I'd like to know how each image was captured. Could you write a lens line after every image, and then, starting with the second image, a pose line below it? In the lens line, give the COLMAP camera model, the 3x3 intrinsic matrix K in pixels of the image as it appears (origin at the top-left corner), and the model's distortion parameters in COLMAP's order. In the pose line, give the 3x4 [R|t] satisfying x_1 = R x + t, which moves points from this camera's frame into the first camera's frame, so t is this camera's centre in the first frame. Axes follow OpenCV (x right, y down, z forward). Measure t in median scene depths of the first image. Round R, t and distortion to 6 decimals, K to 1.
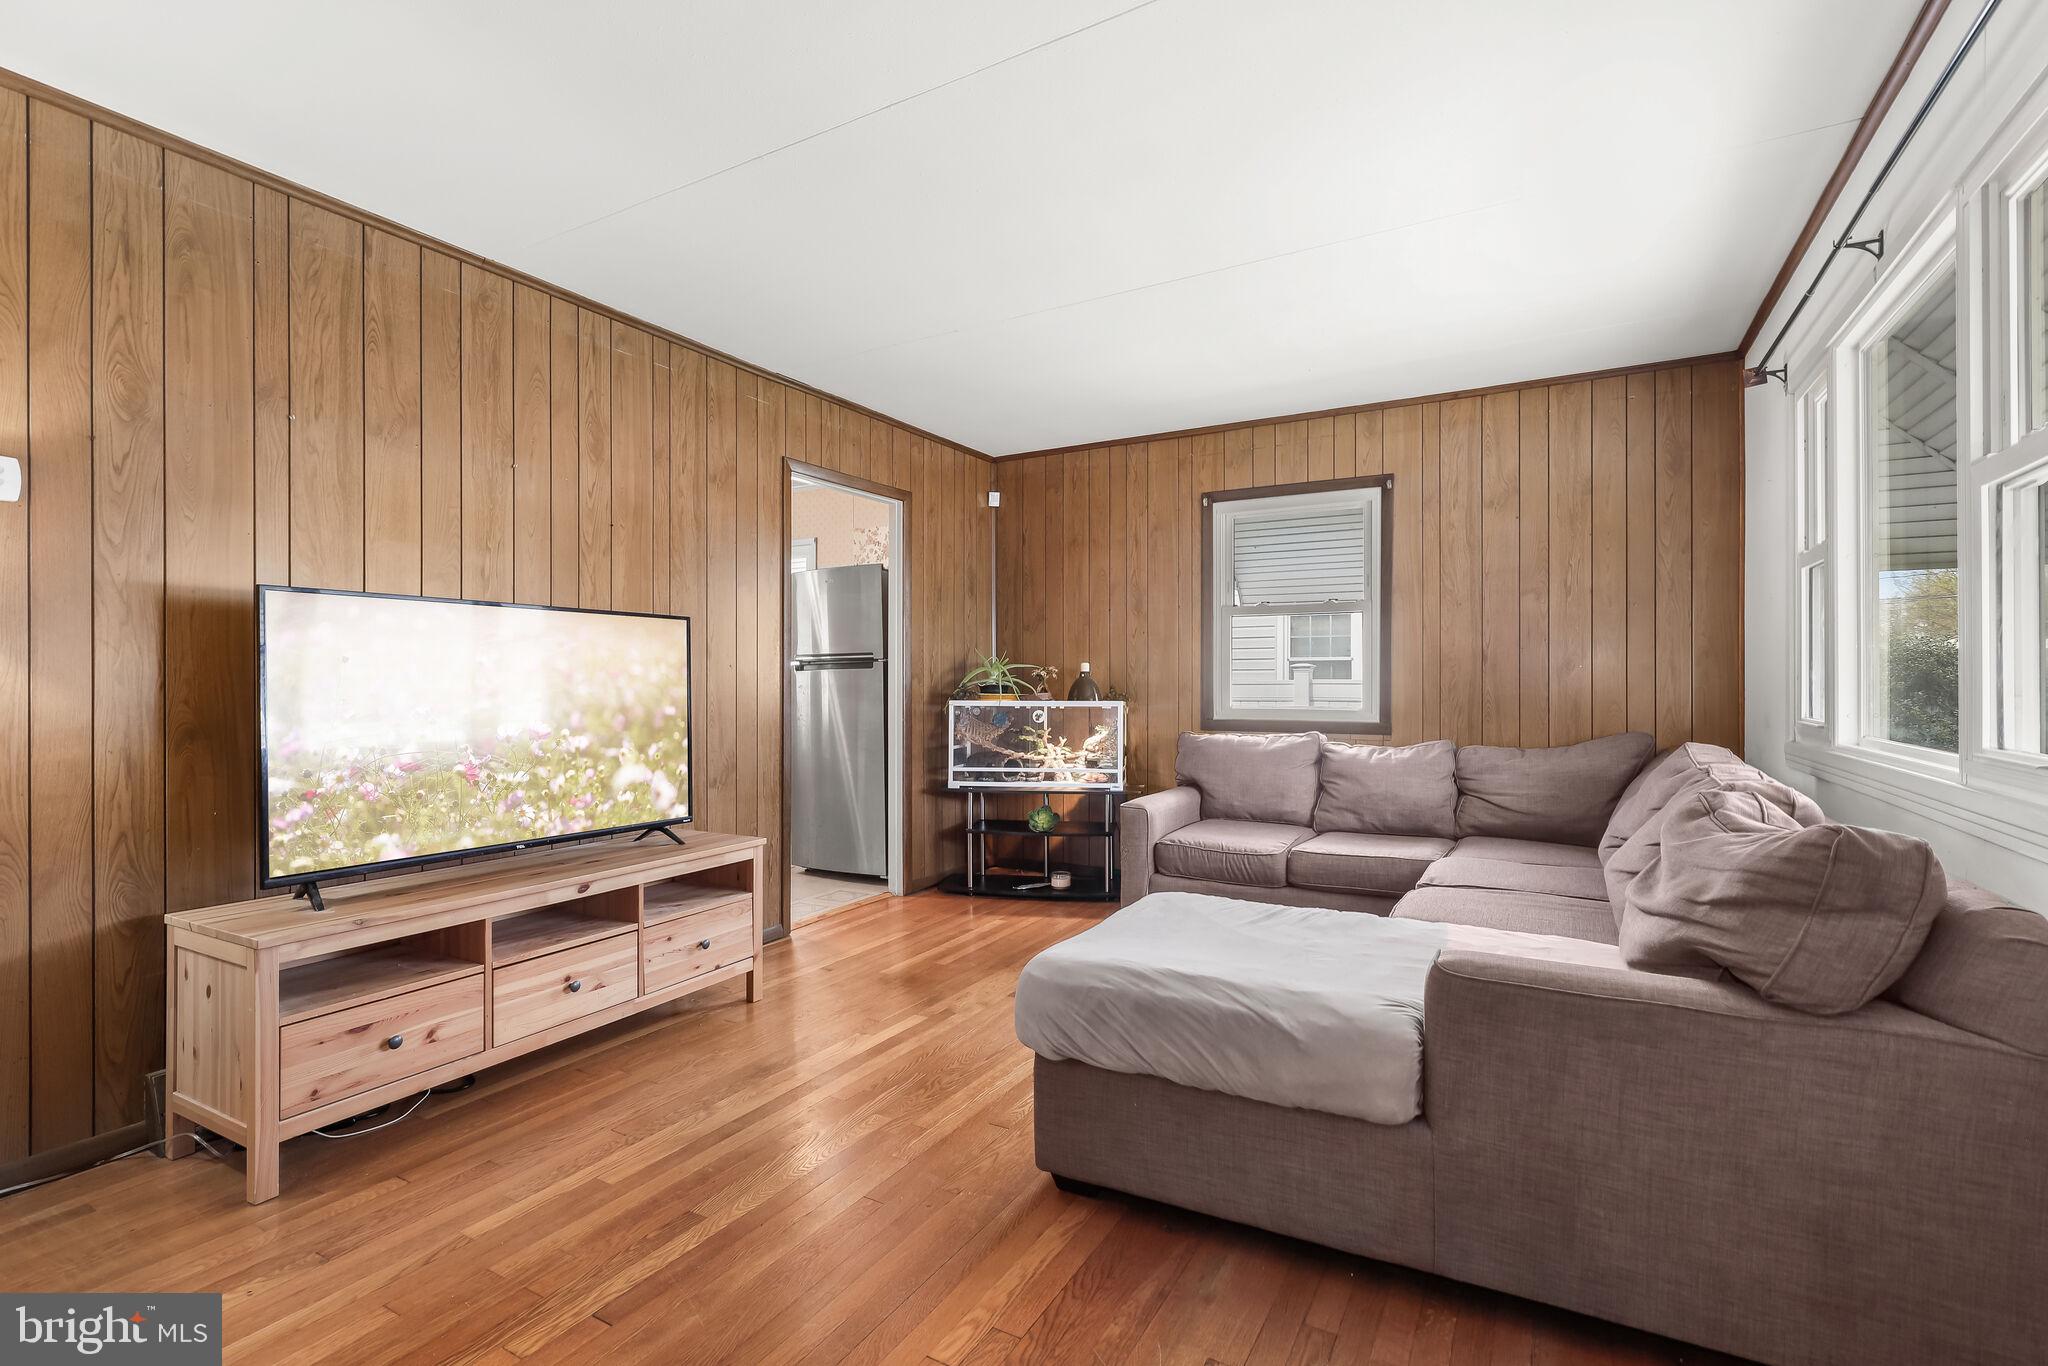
lens RADIAL K [[935.1, 0, 1077.9], [0, 935.1, 676.9], [0, 0, 1]] dist [-0.000798, 0.000768]
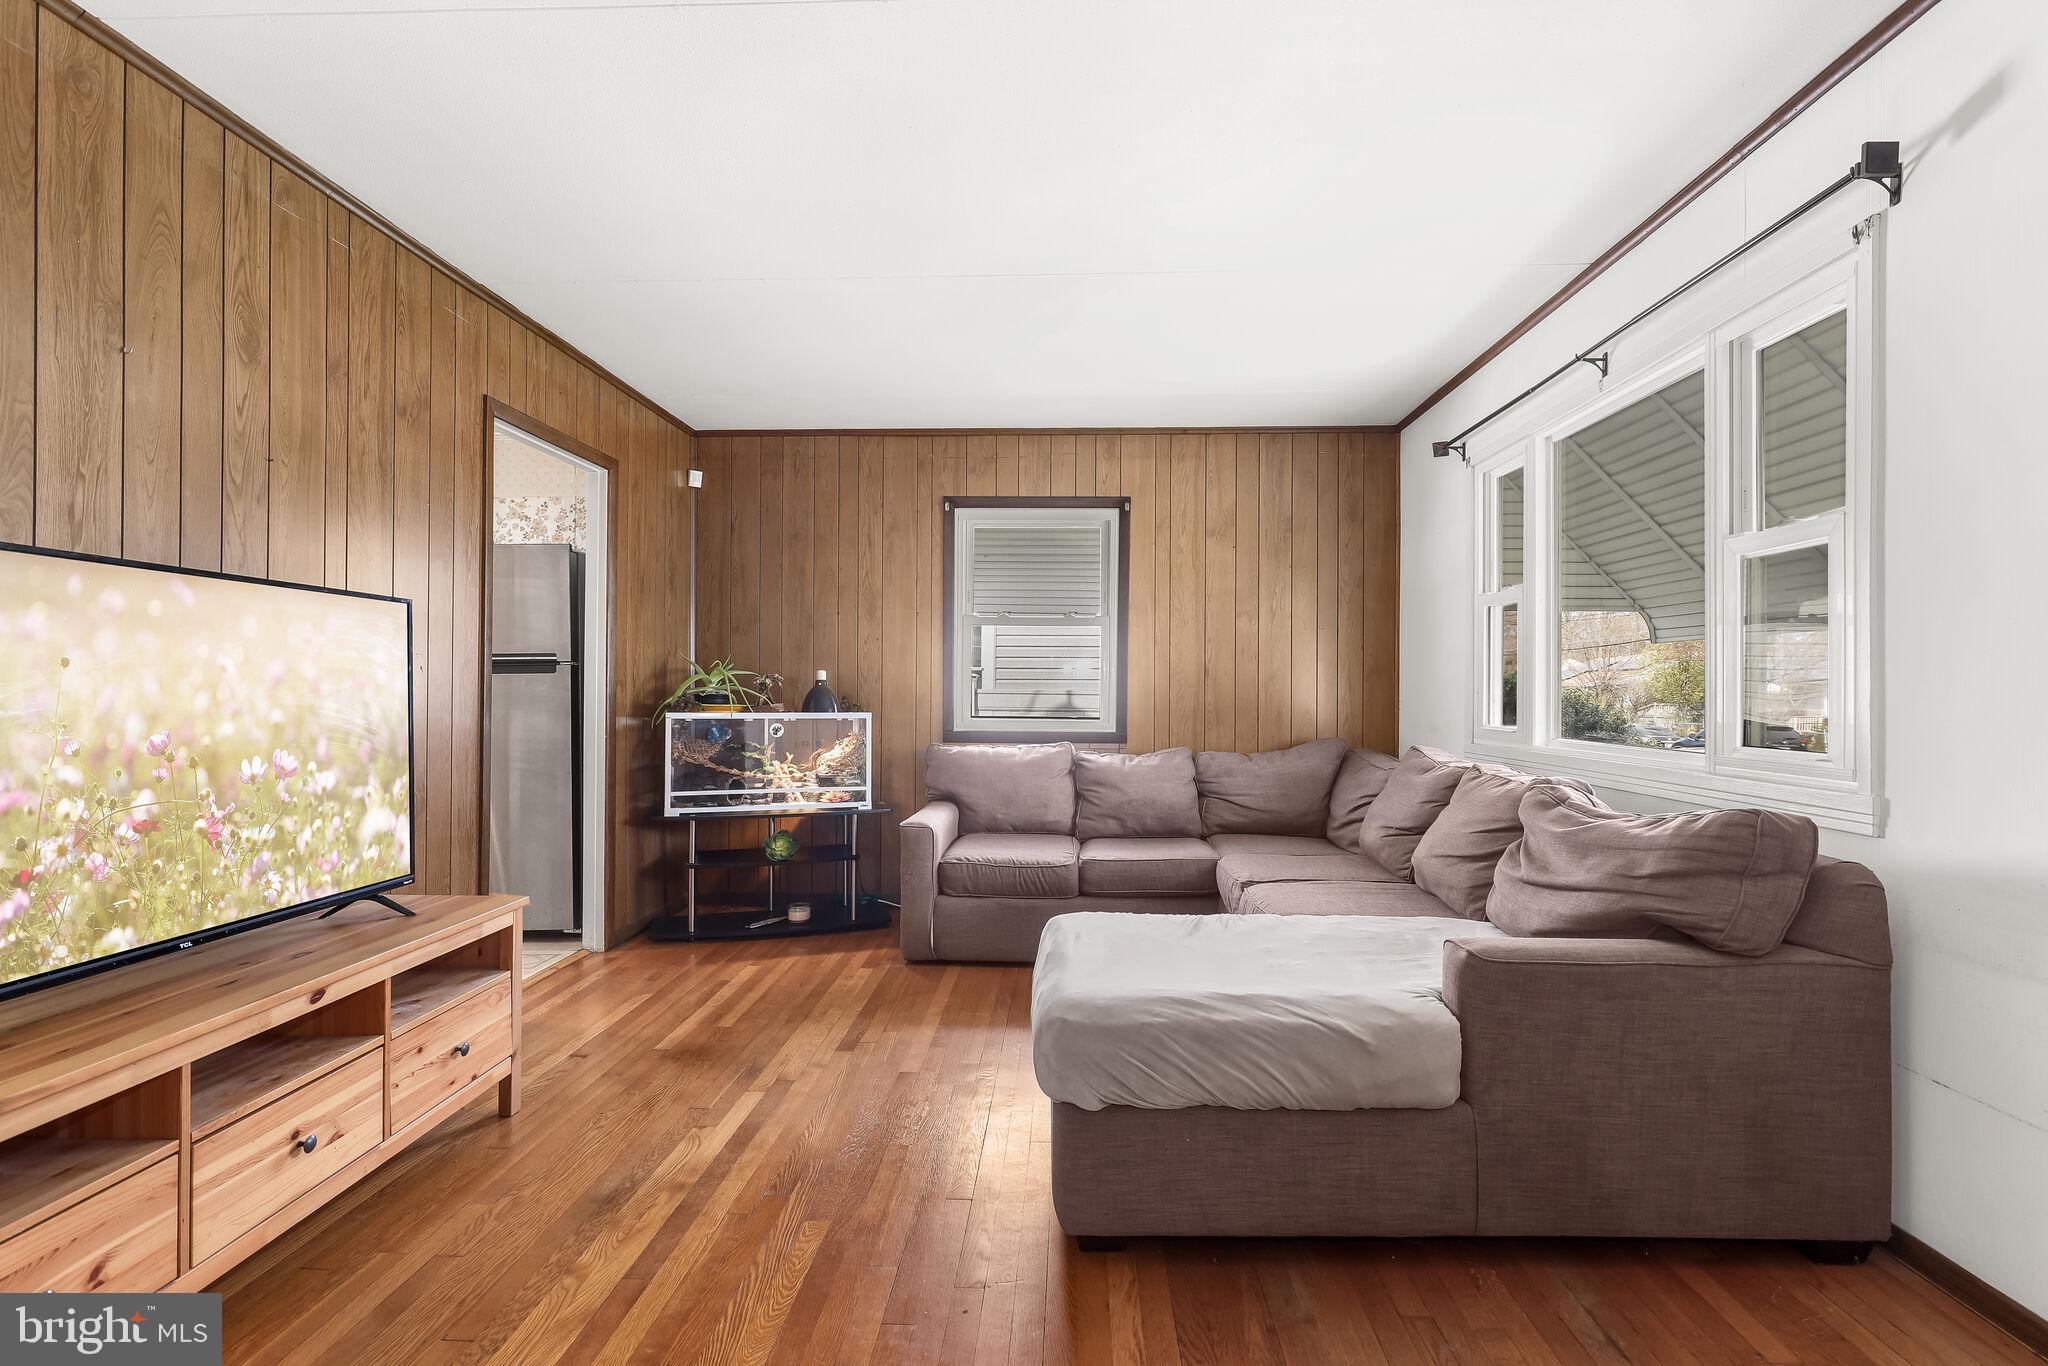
lens RADIAL K [[935.1, 0, 1037.0], [0, 935.1, 683.9], [0, 0, 1]] dist [-0.000798, 0.000768]
pose [[0.890930, 0.009780, 0.454036, -0.286597], [-0.009106, 0.999952, -0.003671, -0.000603], [-0.454050, -0.000864, 0.890976, 0.125542]]
